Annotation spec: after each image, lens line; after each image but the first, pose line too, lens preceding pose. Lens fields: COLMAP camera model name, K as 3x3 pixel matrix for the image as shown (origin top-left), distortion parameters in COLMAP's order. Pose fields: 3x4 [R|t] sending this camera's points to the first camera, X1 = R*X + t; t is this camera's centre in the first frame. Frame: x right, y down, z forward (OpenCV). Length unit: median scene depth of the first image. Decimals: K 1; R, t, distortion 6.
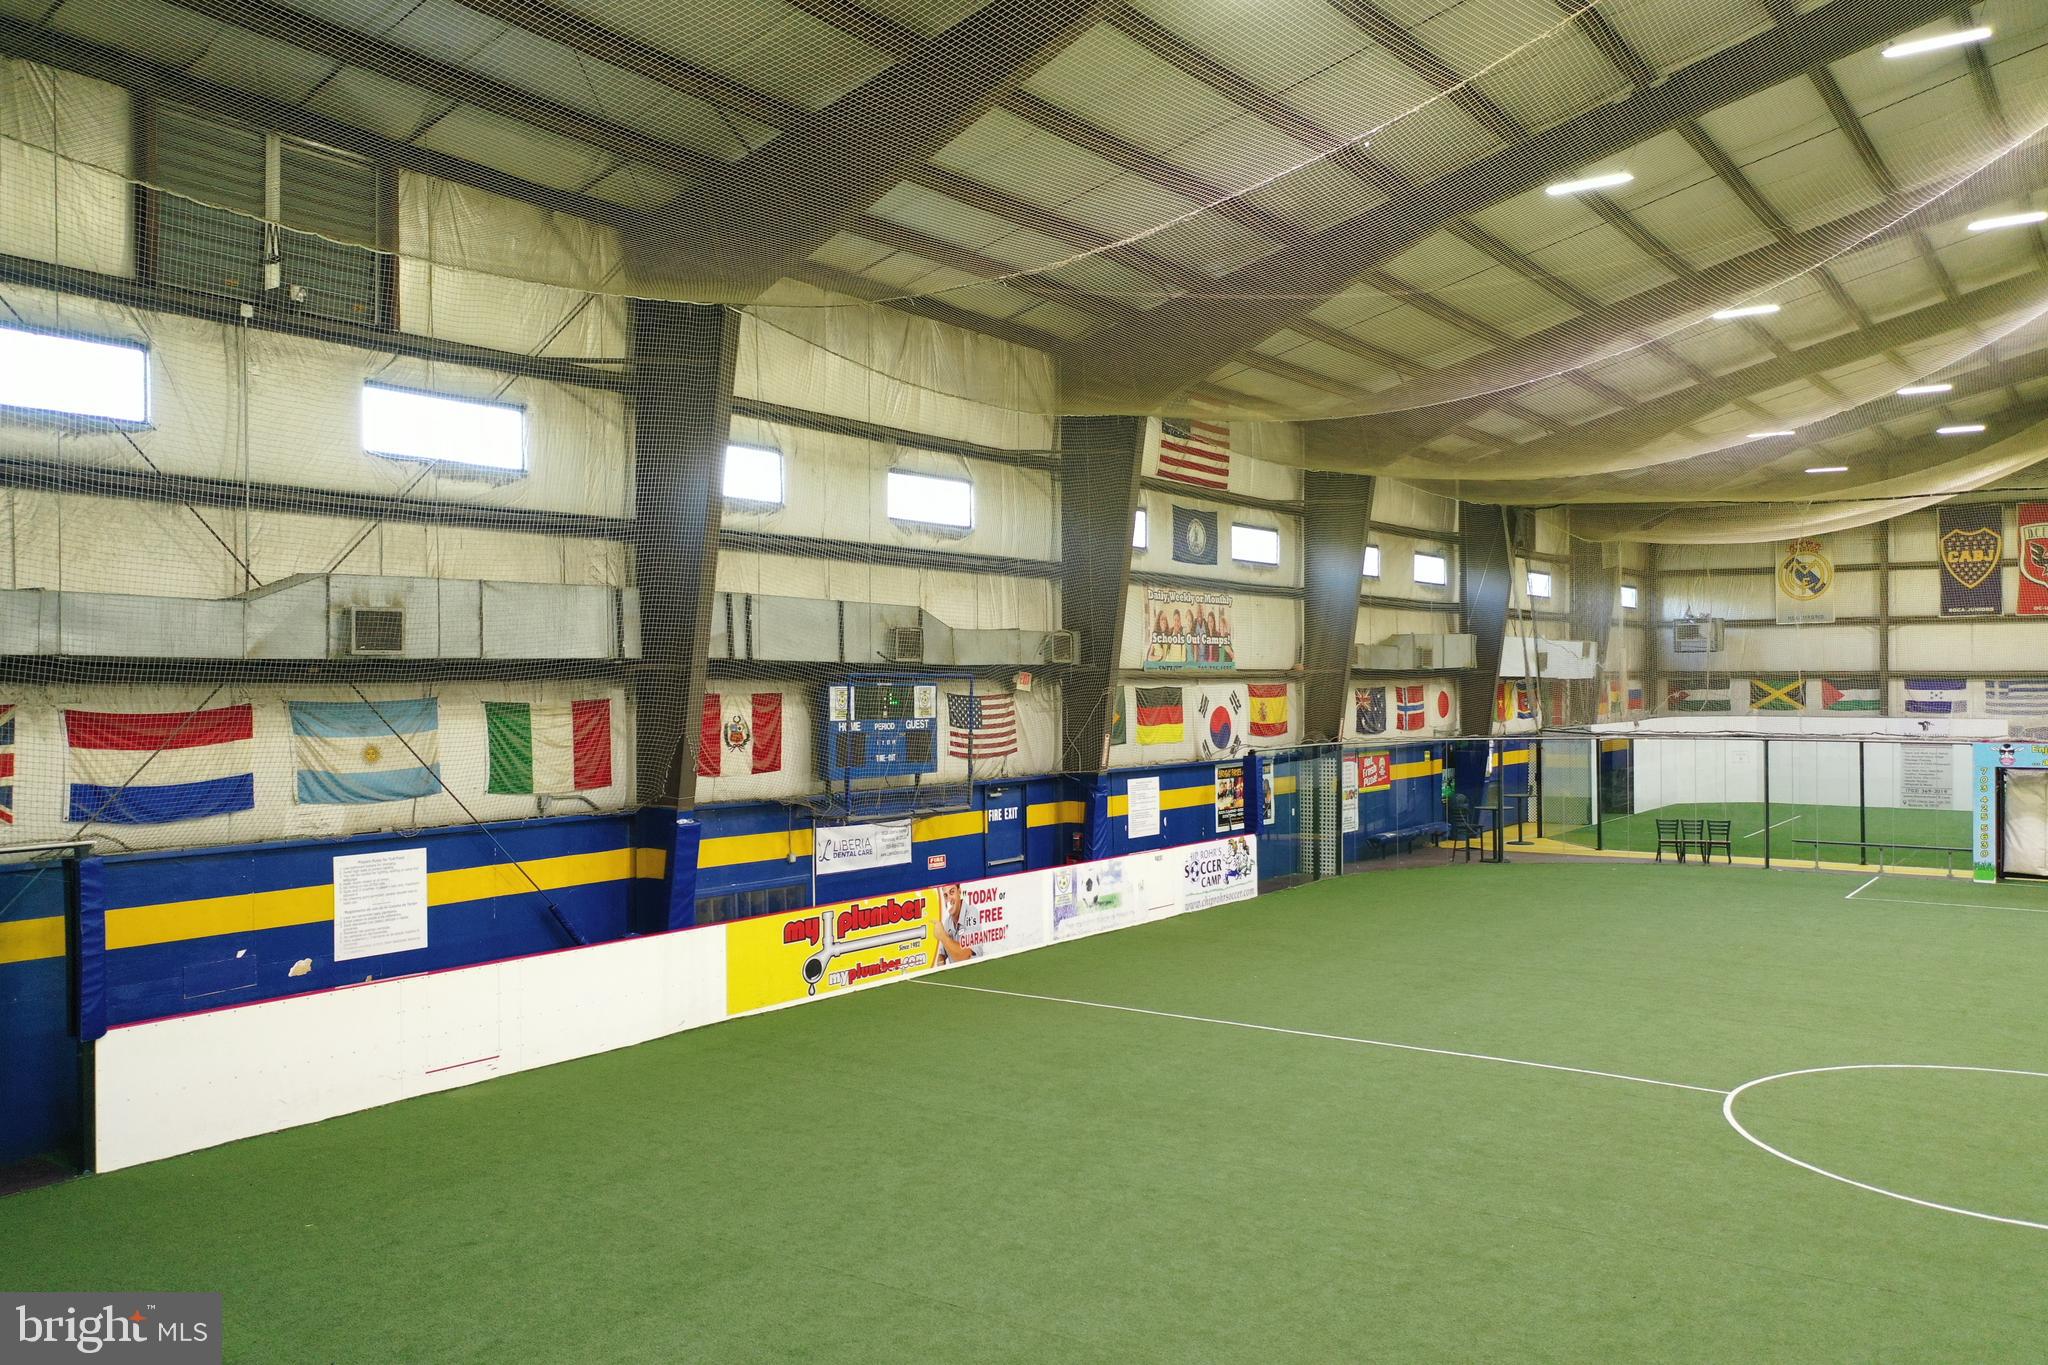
lens RADIAL K [[1607.7, 0, 1024.0], [0, 1607.7, 682.5], [0, 0, 1]] dist [0.005158, 0.002145]
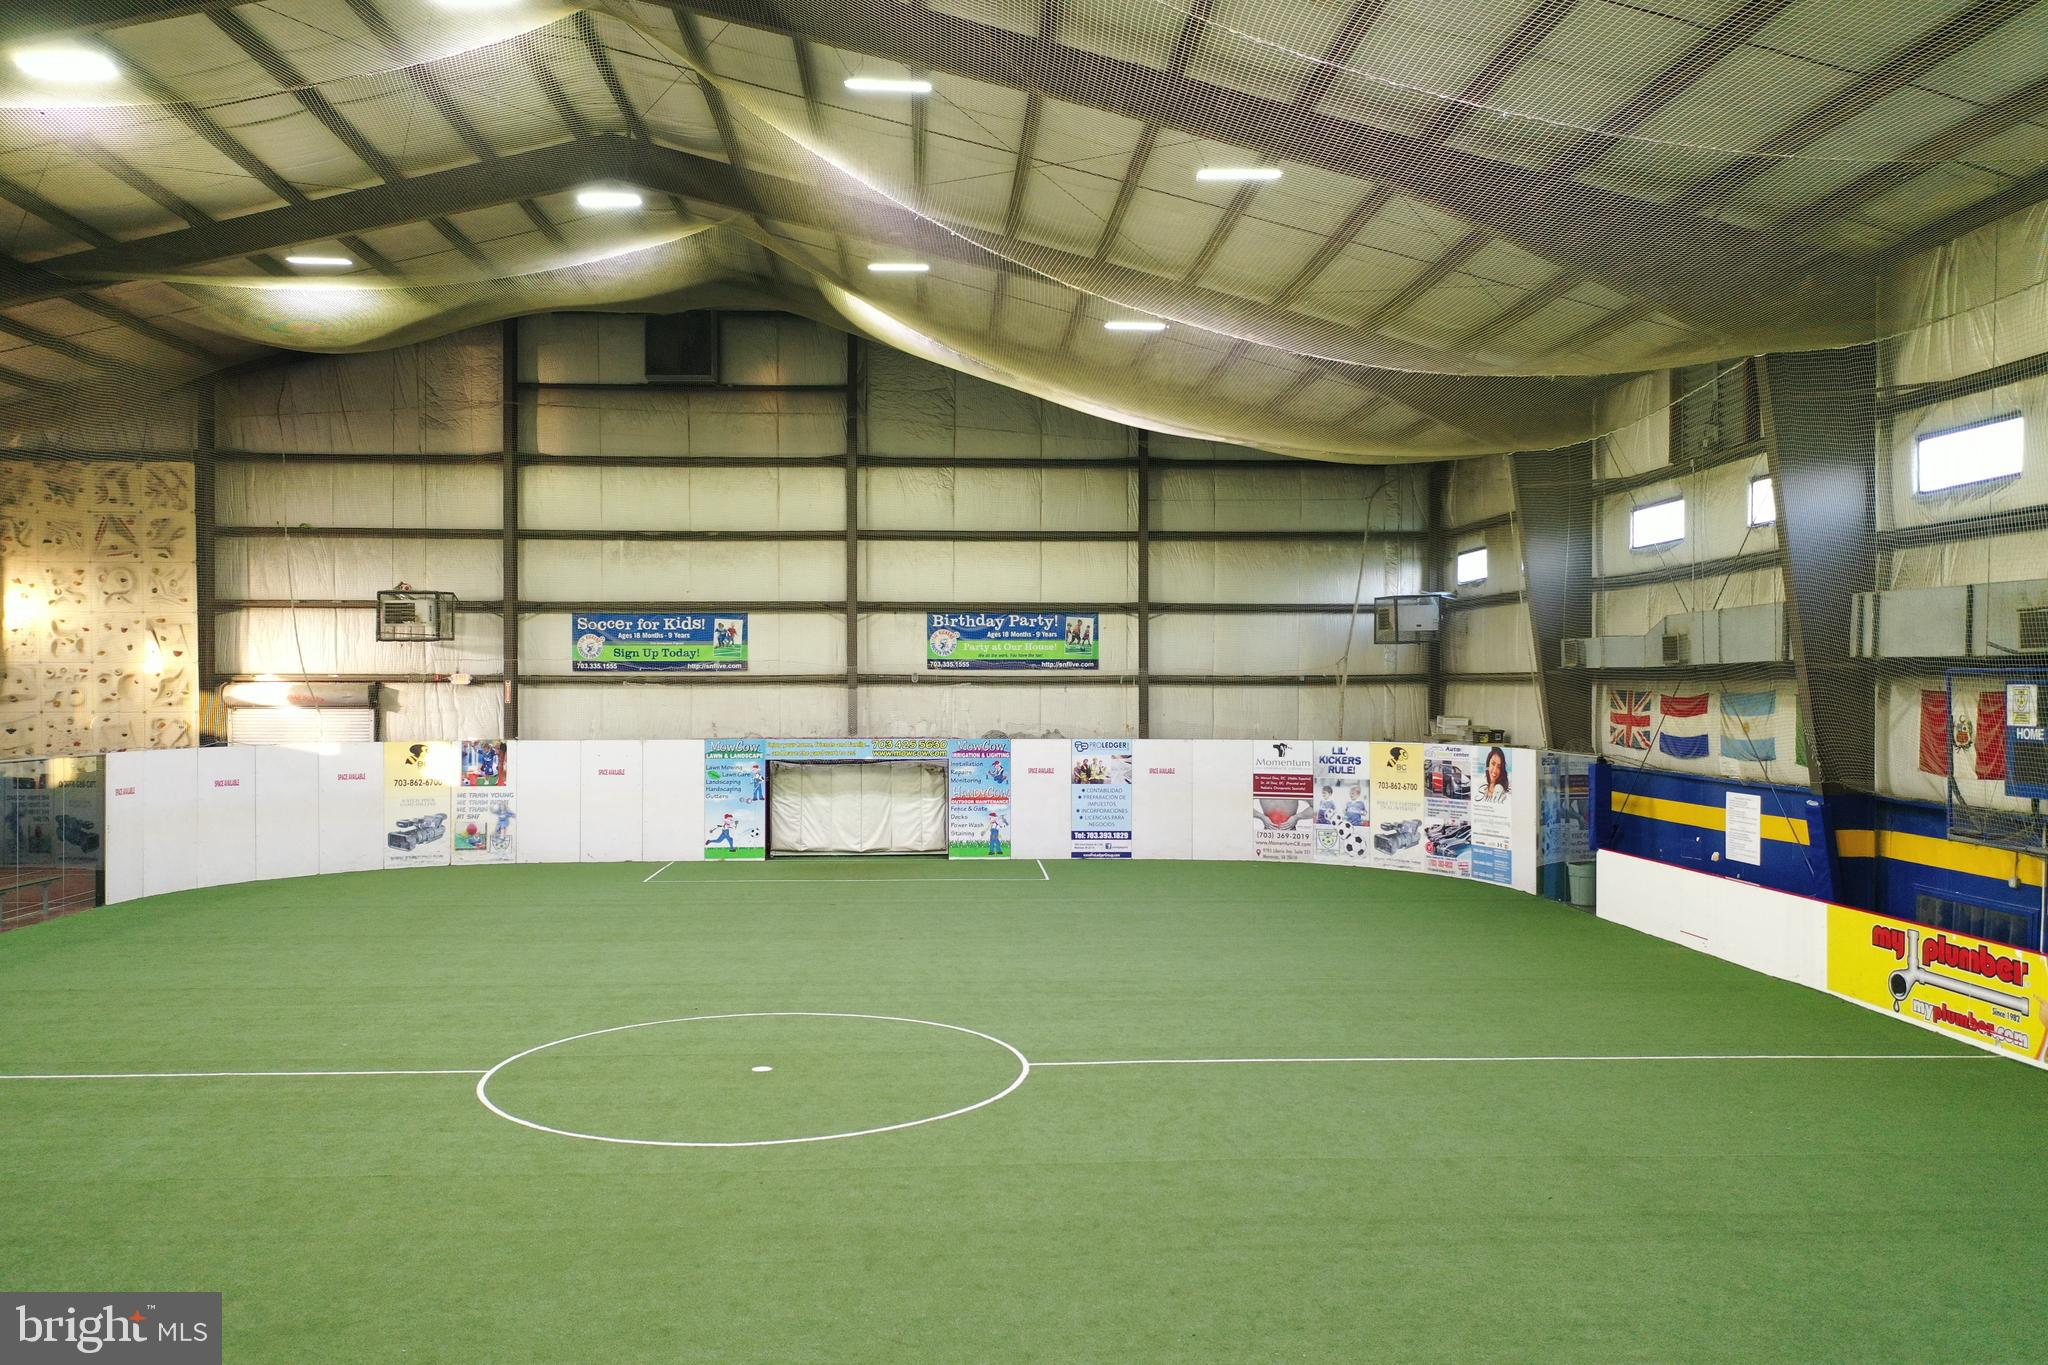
lens RADIAL K [[1607.7, 0, 1024.0], [0, 1607.7, 682.5], [0, 0, 1]] dist [0.005158, 0.002145]
pose [[-0.779779, -0.000453, -0.626055, 0.854947], [-0.000989, 0.999999, 0.000509, 0.001835], [0.626054, 0.001016, -0.779779, 1.413231]]
